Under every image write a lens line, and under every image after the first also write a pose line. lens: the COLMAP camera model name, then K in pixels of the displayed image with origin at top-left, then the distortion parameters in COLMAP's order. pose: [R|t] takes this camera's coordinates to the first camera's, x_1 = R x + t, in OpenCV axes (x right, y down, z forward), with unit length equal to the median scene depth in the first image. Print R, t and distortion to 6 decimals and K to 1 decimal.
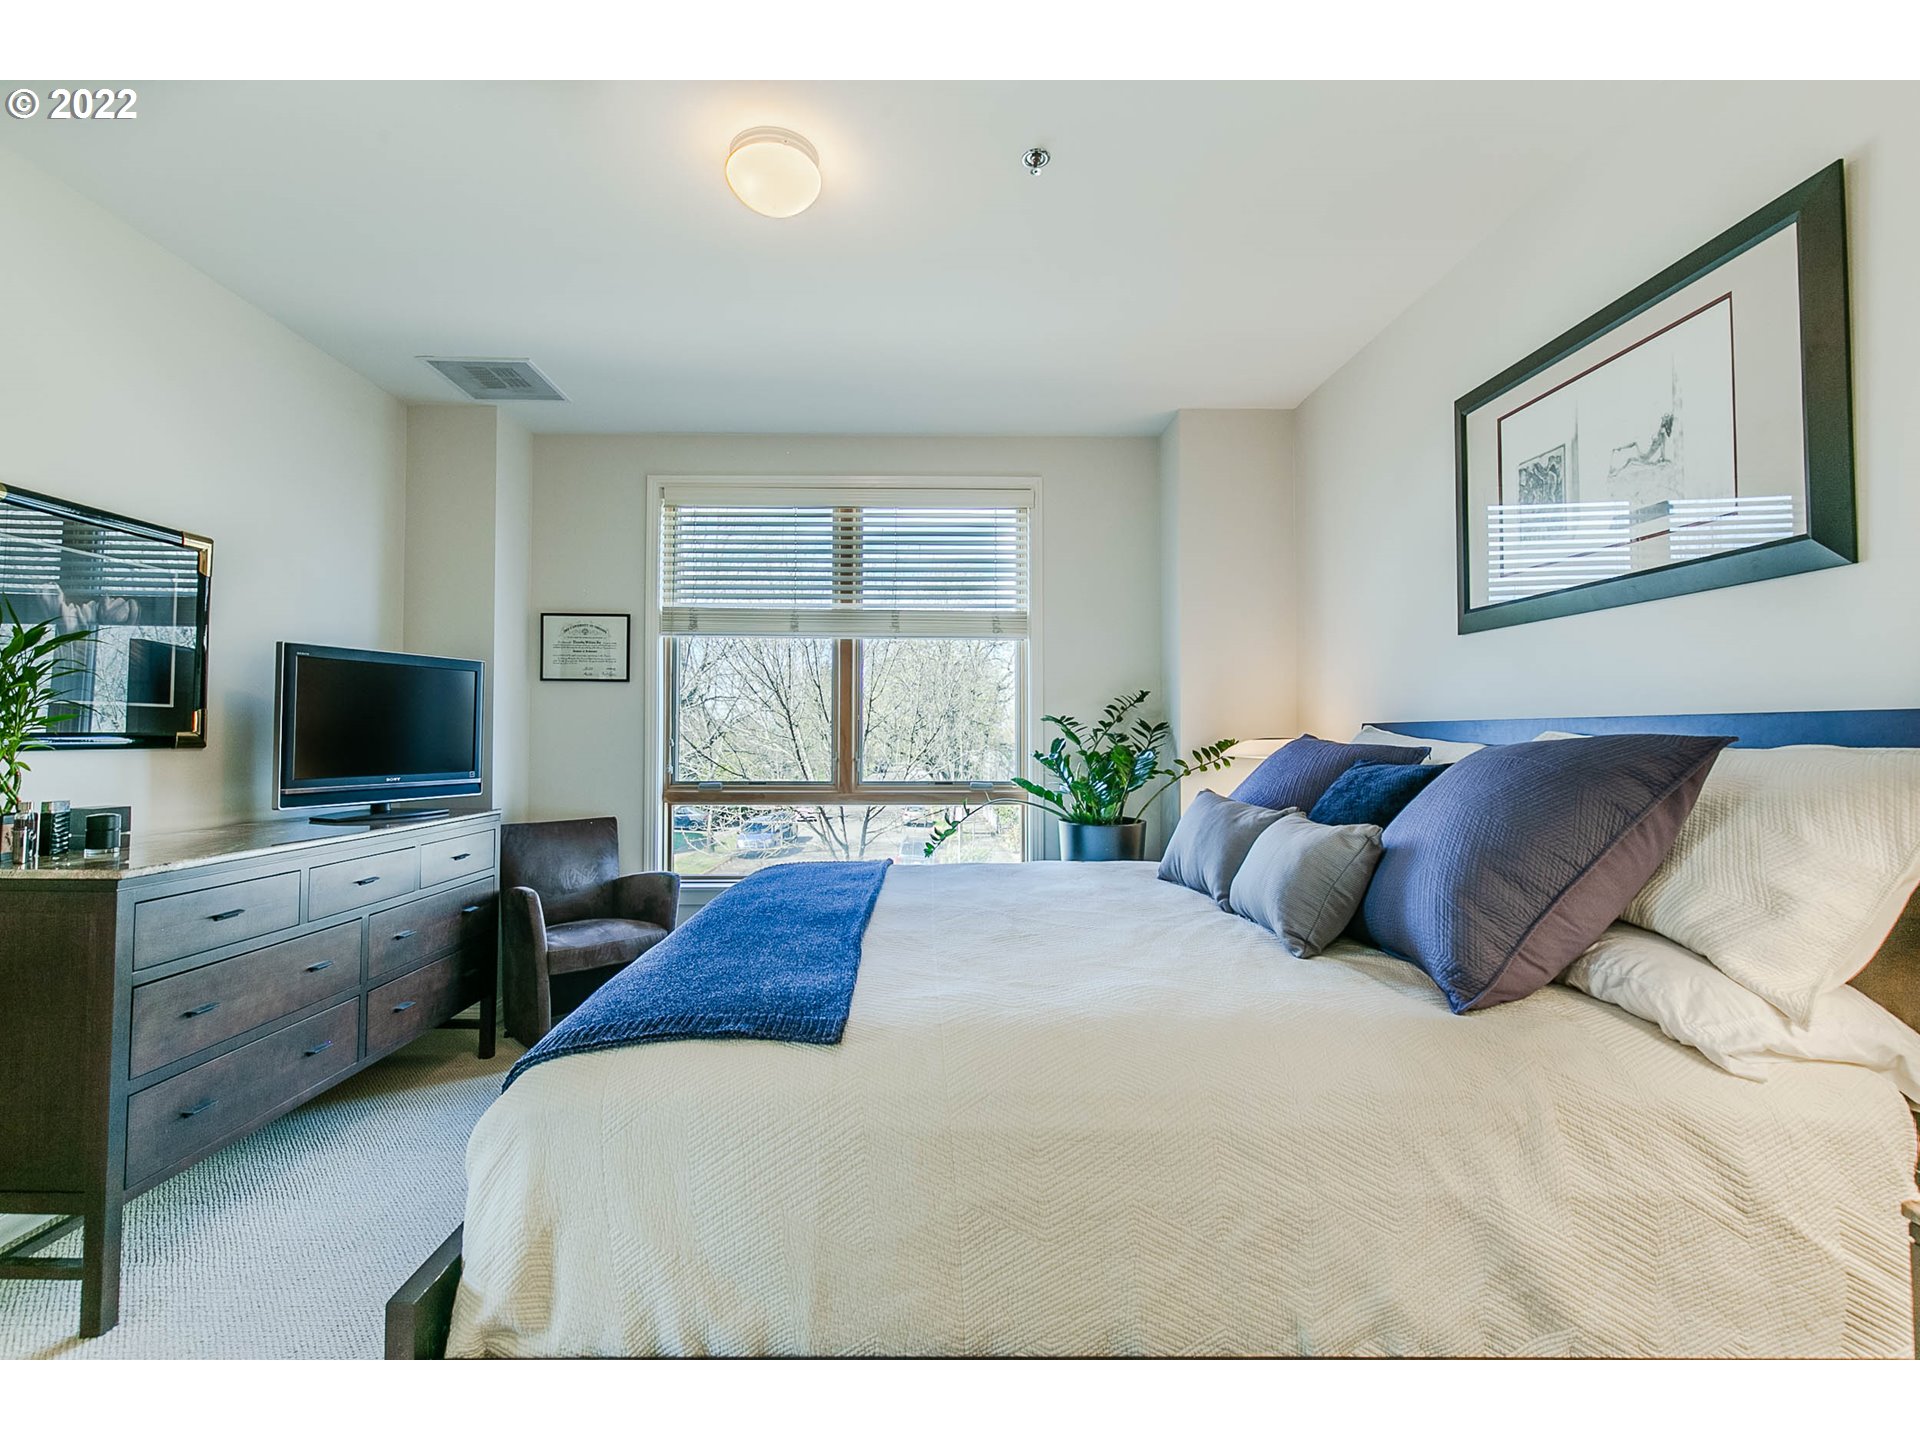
lens RADIAL K [[891.8, 0, 960.0], [0, 891.8, 720.0], [0, 0, 1]] dist [0.003046, 0.000215]
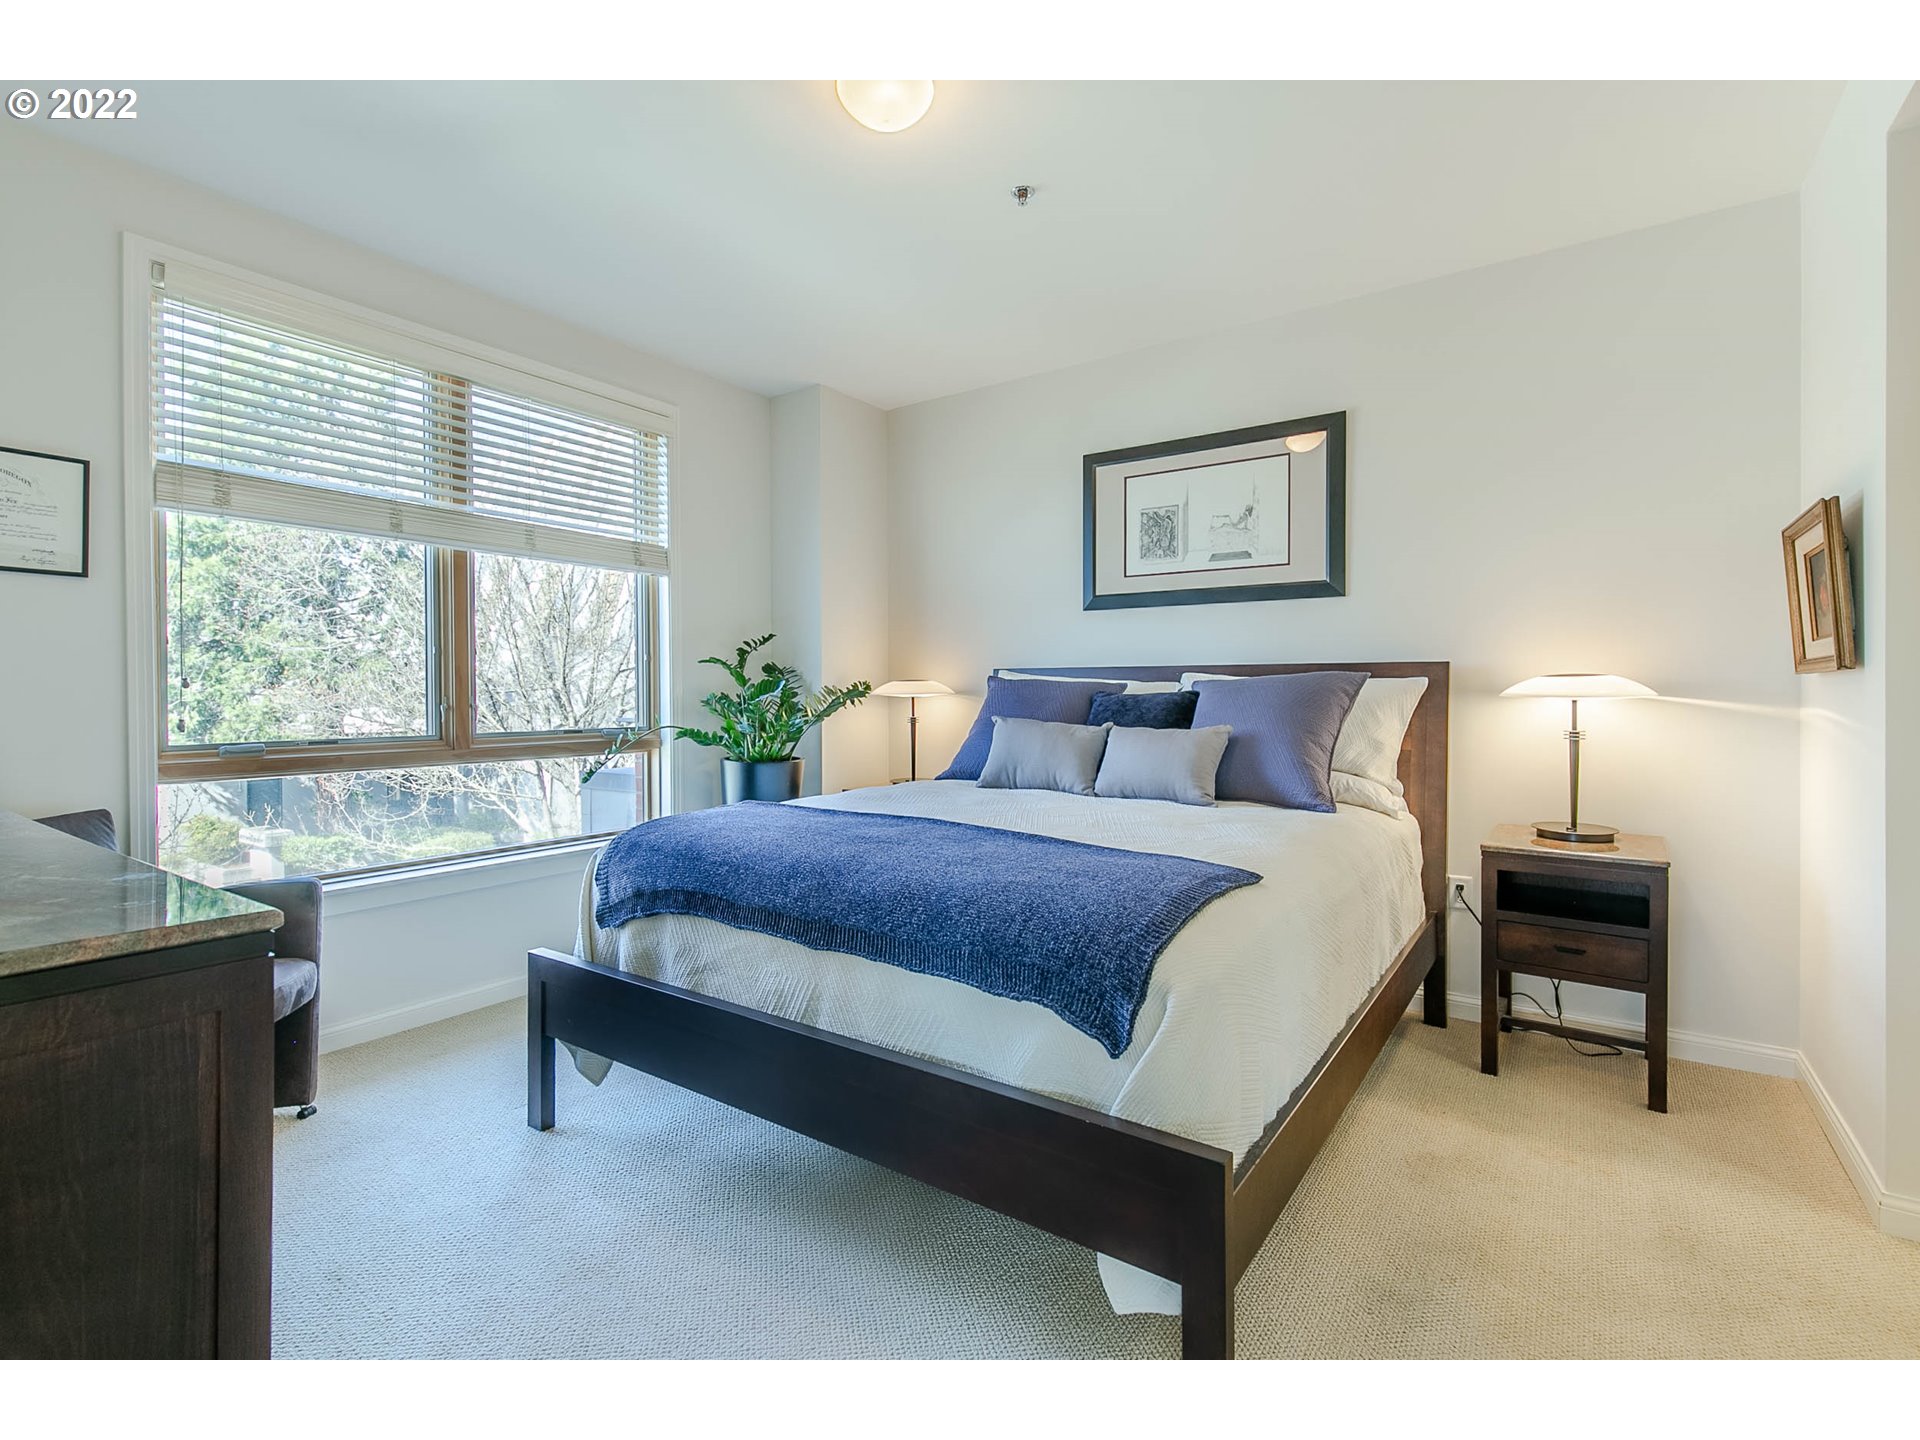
lens RADIAL K [[870.5, 0, 963.5], [0, 870.5, 712.2], [0, 0, 1]] dist [0.003840, -0.000023]
pose [[0.566611, -0.022732, 0.823671, -0.784098], [-0.011221, 0.999314, 0.035299, 0.027495], [-0.823909, -0.029243, 0.565968, 0.322764]]
